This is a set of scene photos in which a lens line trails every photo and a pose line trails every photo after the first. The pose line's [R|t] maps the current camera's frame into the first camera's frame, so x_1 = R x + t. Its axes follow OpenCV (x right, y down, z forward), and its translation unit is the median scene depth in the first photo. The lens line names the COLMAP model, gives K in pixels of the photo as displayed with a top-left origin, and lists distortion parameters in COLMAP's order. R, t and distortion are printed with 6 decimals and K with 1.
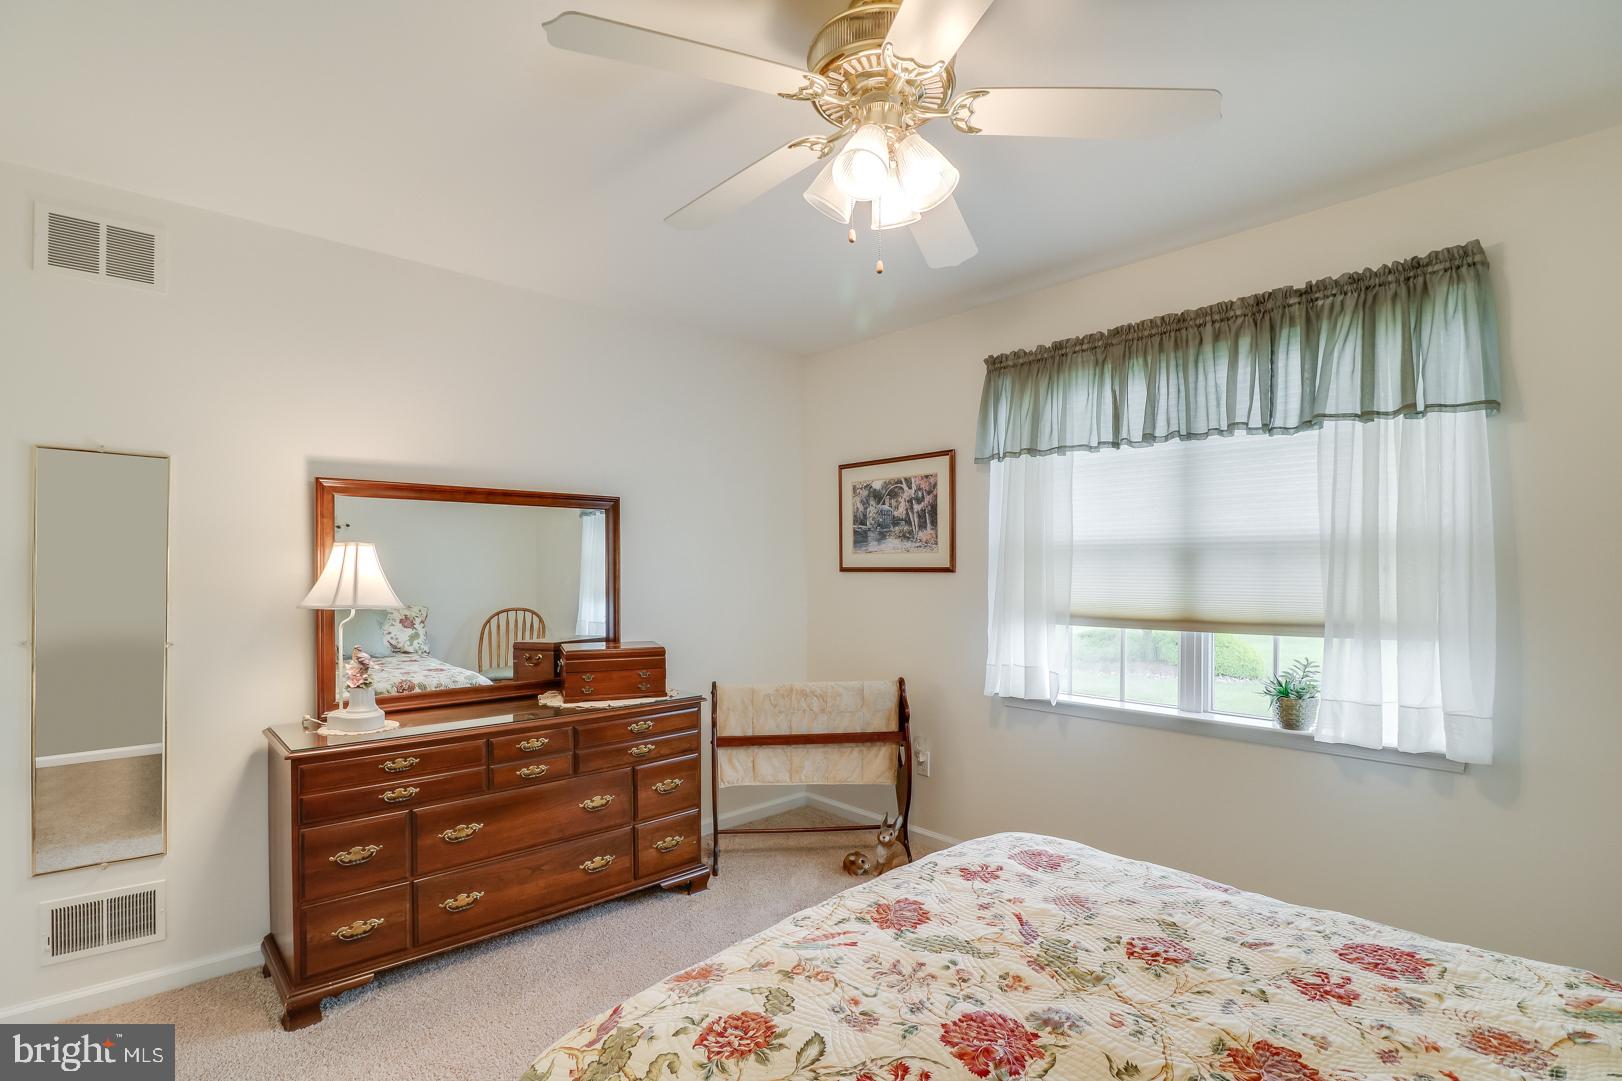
lens RADIAL K [[741.0, 0, 810.1], [0, 741.0, 550.2], [0, 0, 1]] dist [-0.003722, -0.000724]
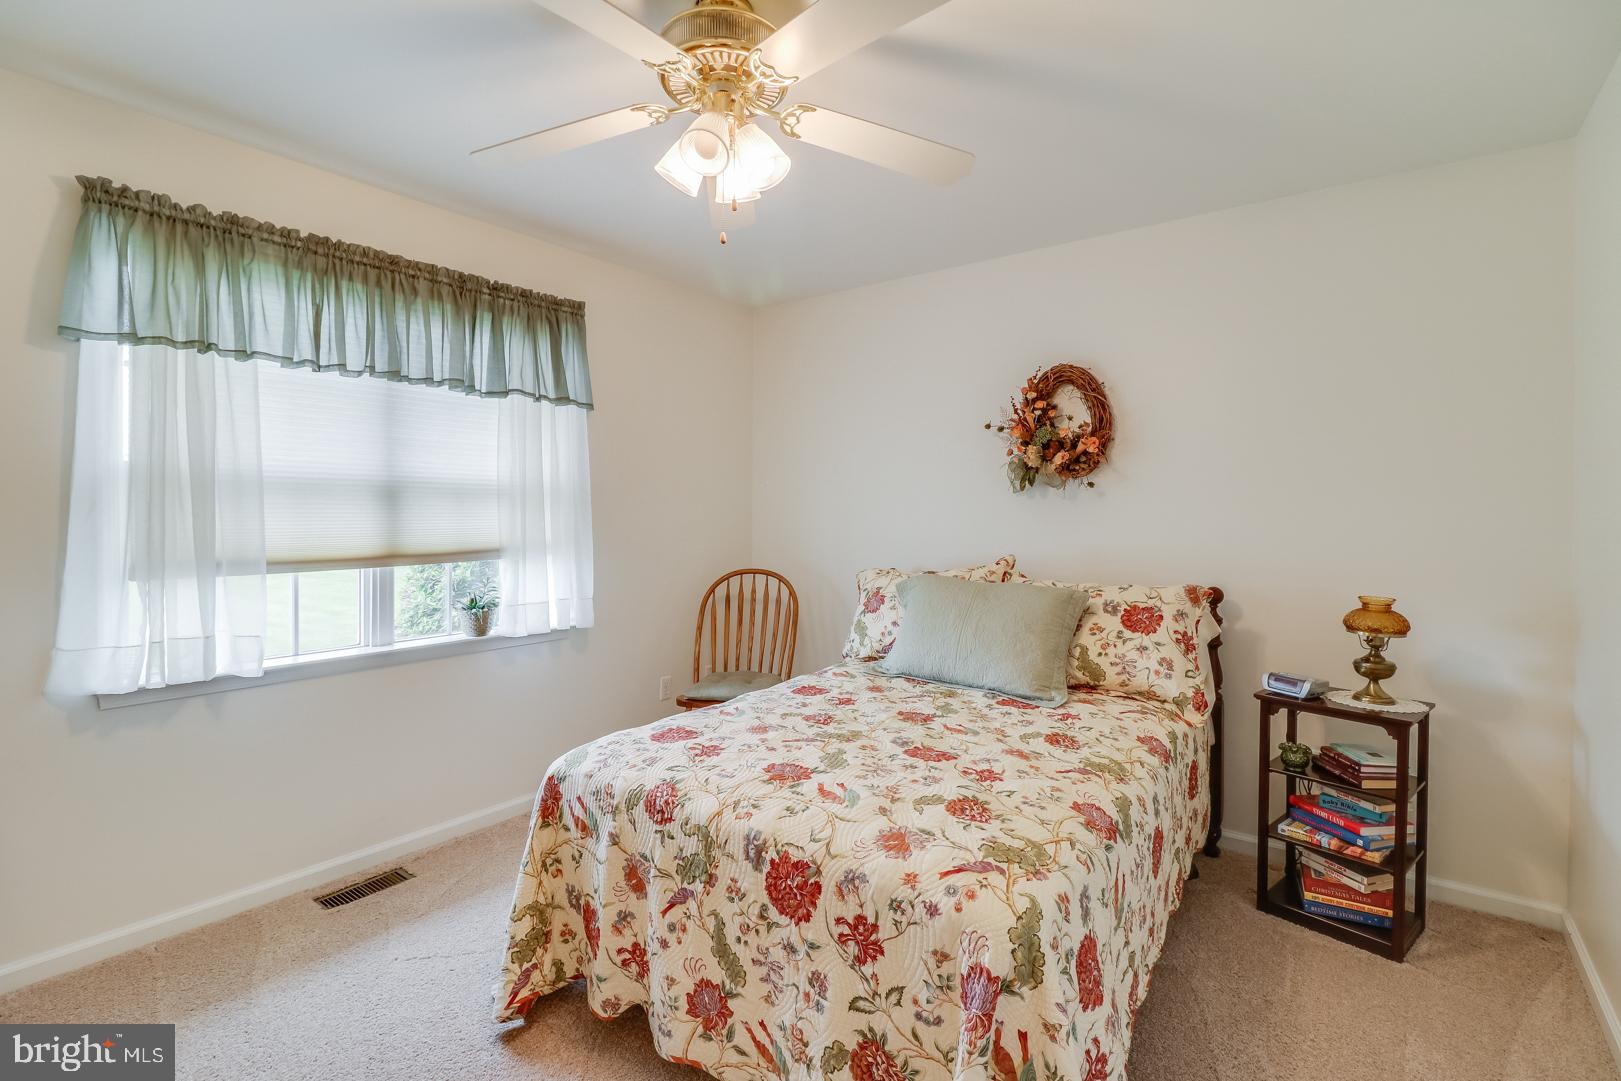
lens RADIAL K [[711.3, 0, 810.0], [0, 711.3, 501.2], [0, 0, 1]] dist [0.001660, 0.000119]
pose [[-0.122838, 0.008494, 0.992390, -0.660115], [-0.026800, 0.999570, -0.011873, 0.018058], [-0.992065, -0.028055, -0.122557, 0.661742]]
